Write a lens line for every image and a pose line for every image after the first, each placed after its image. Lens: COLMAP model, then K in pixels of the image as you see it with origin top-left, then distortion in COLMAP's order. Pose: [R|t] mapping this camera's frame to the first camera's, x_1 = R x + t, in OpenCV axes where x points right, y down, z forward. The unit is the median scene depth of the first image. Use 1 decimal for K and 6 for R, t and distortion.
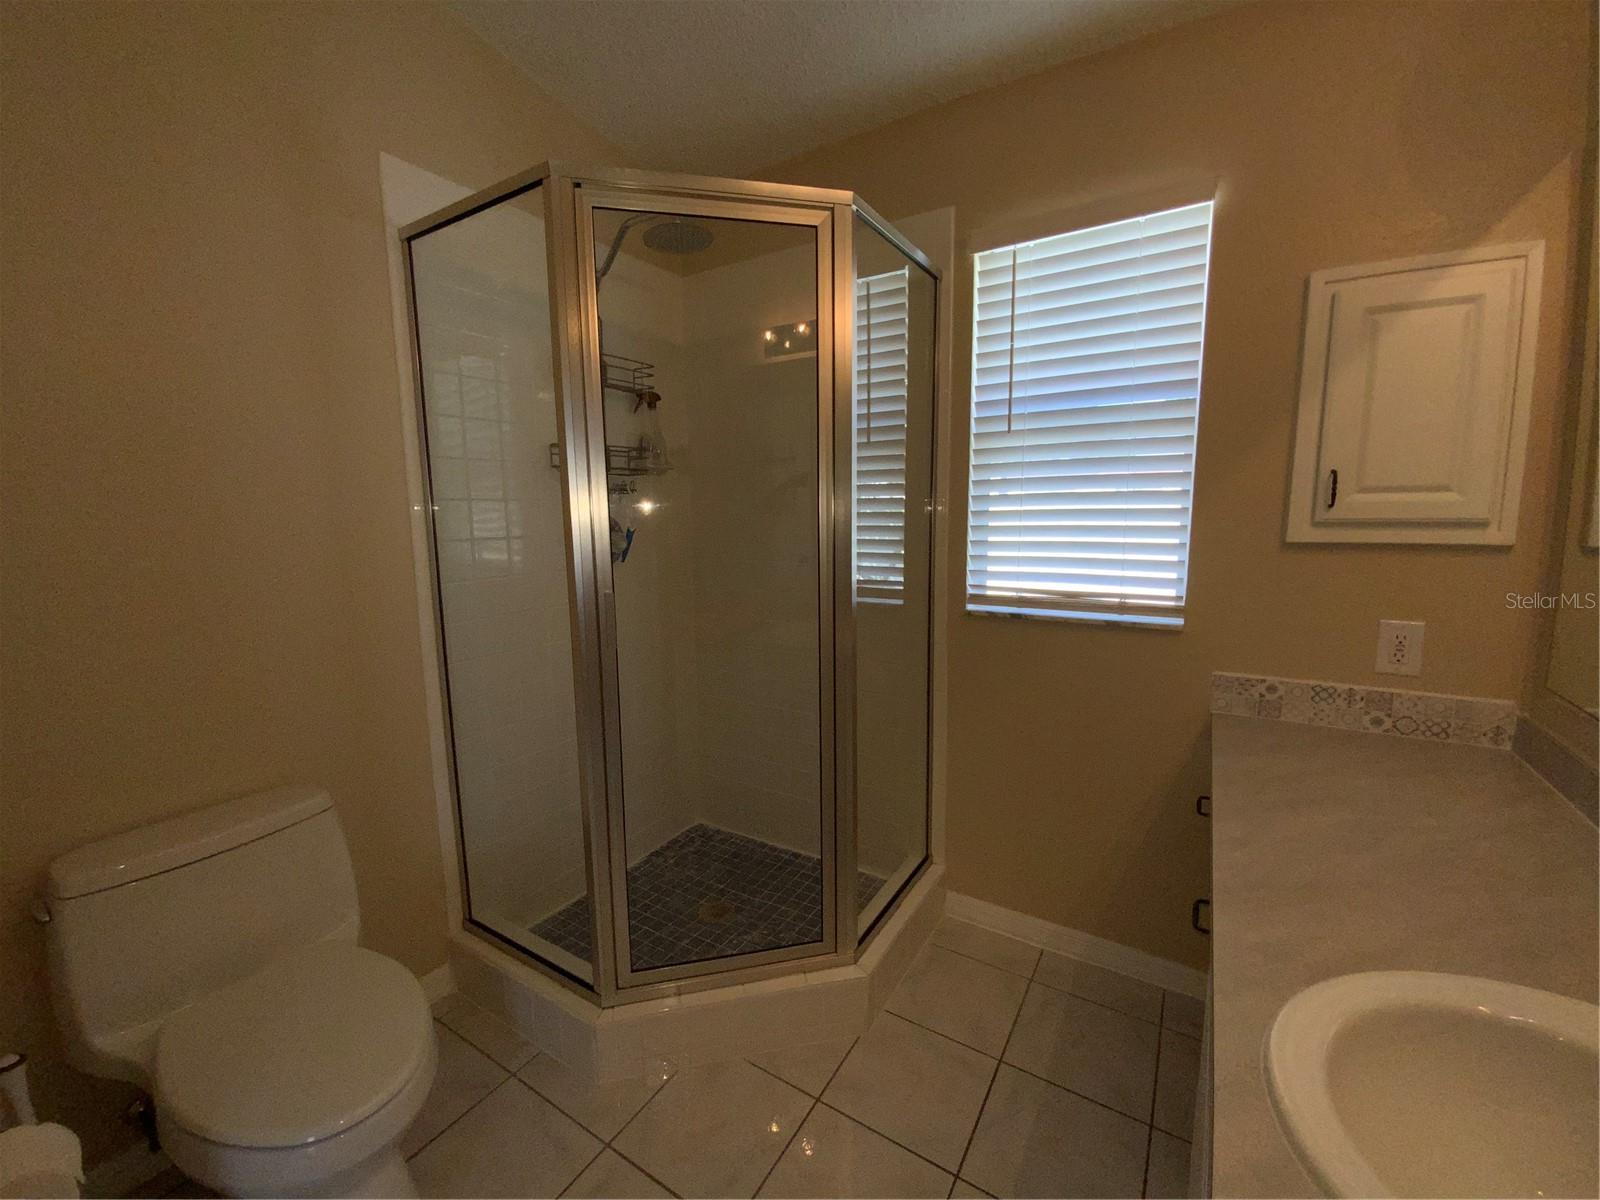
lens RADIAL K [[650.6, 0, 799.2], [0, 650.6, 599.6], [0, 0, 1]] dist [0.025910, -0.021208]
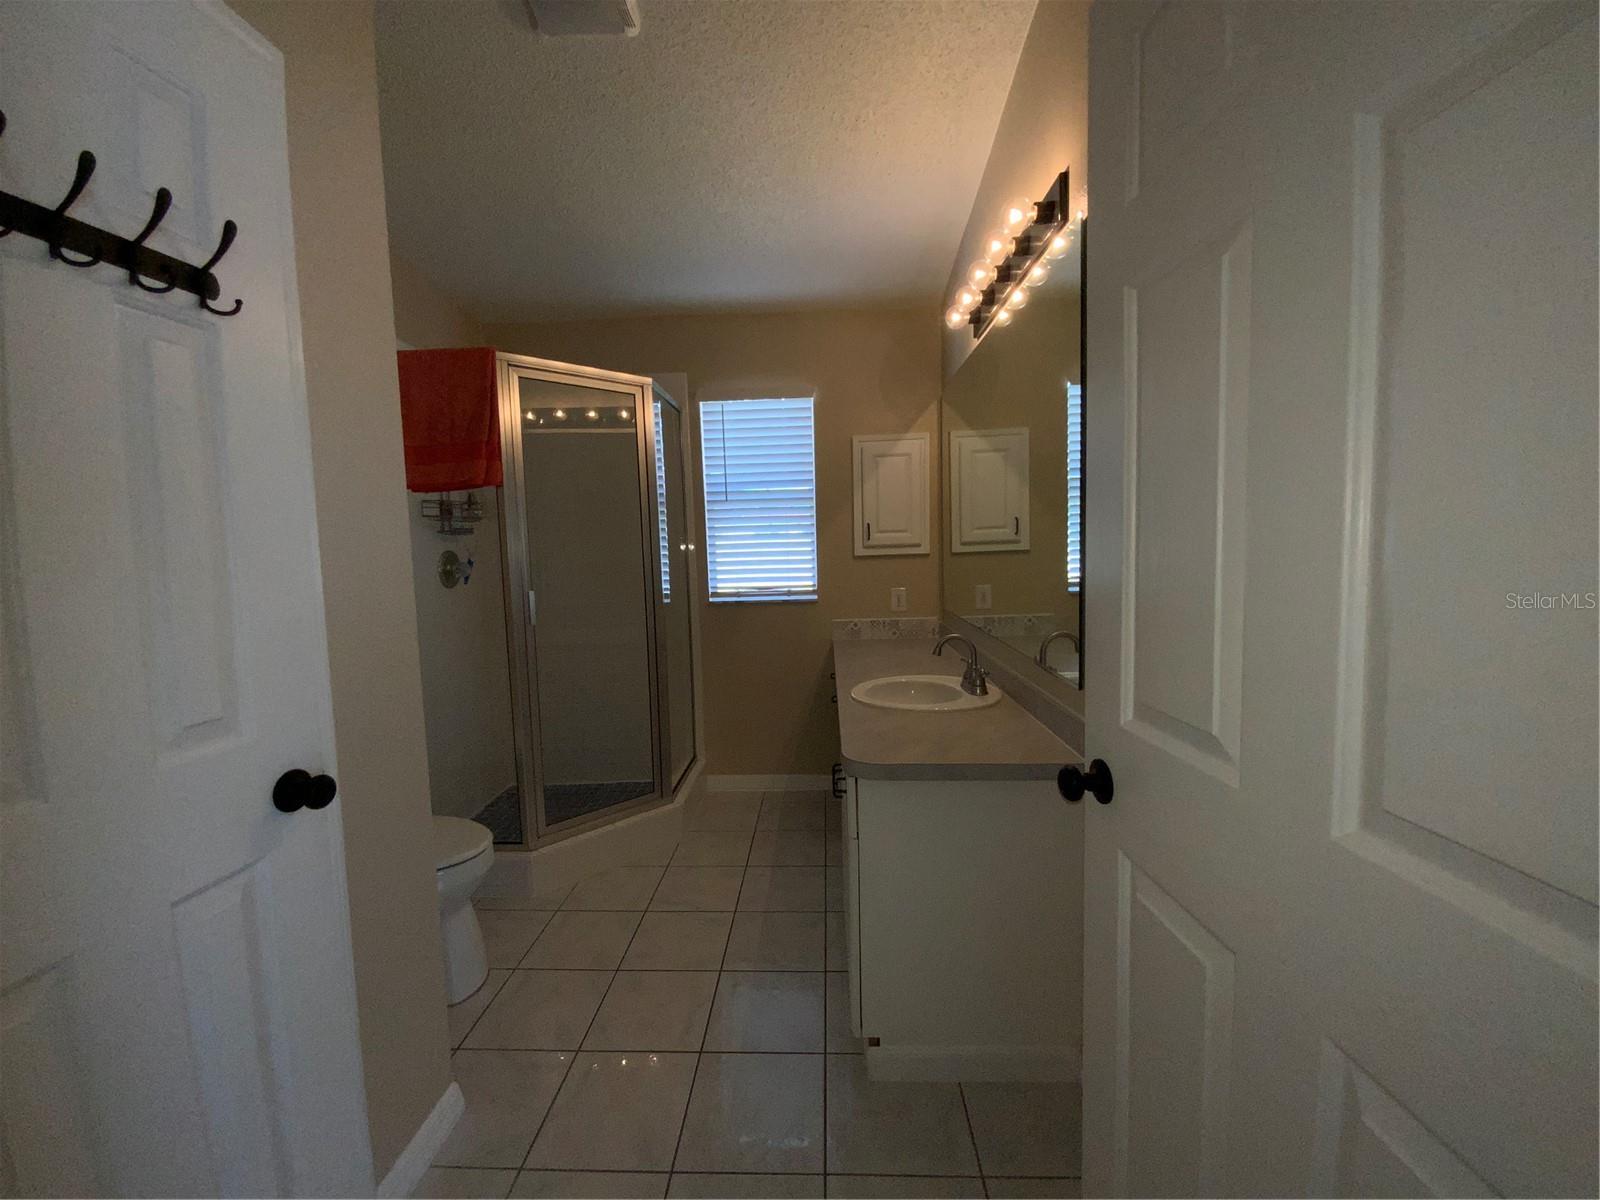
lens RADIAL K [[650.6, 0, 799.2], [0, 650.6, 599.6], [0, 0, 1]] dist [0.025910, -0.021208]
pose [[0.869253, -0.053436, 0.491471, -0.445130], [0.084431, 0.995582, -0.041085, 0.119221], [-0.487104, 0.077209, 0.869924, -0.712340]]
